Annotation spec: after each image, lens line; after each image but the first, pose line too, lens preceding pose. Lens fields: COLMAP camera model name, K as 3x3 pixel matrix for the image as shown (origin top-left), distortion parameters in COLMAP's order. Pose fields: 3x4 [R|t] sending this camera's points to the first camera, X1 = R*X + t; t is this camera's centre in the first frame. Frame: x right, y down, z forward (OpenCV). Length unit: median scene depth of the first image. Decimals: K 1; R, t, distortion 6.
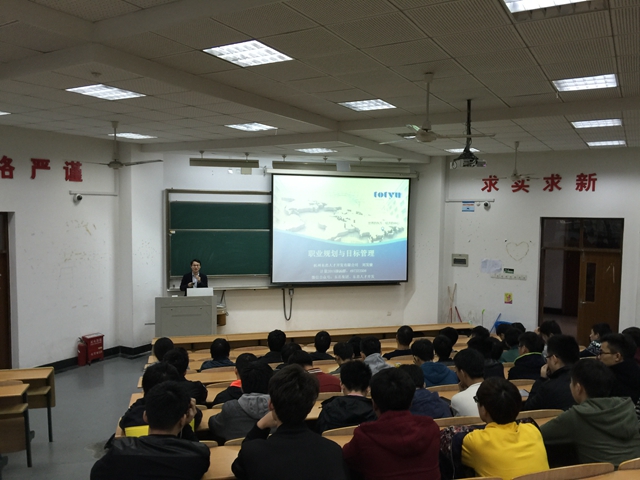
lens RADIAL K [[548.1, 0, 320.0], [0, 548.1, 240.0], [0, 0, 1]] dist [0.049342, -0.003922]
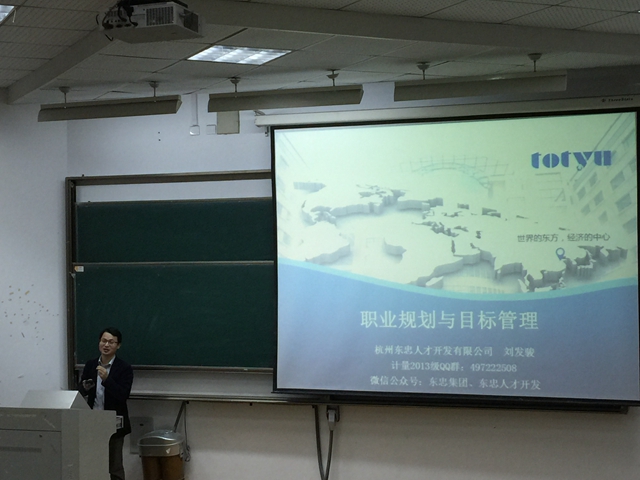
lens RADIAL K [[1155.2, 0, 320.0], [0, 1155.2, 240.0], [0, 0, 1]] dist [0.015352, 0.032550]
pose [[0.829571, -0.030243, -0.557581, 0.425313], [-0.003770, 0.998206, -0.059752, 0.017704], [0.558388, 0.051671, 0.827969, 0.289923]]
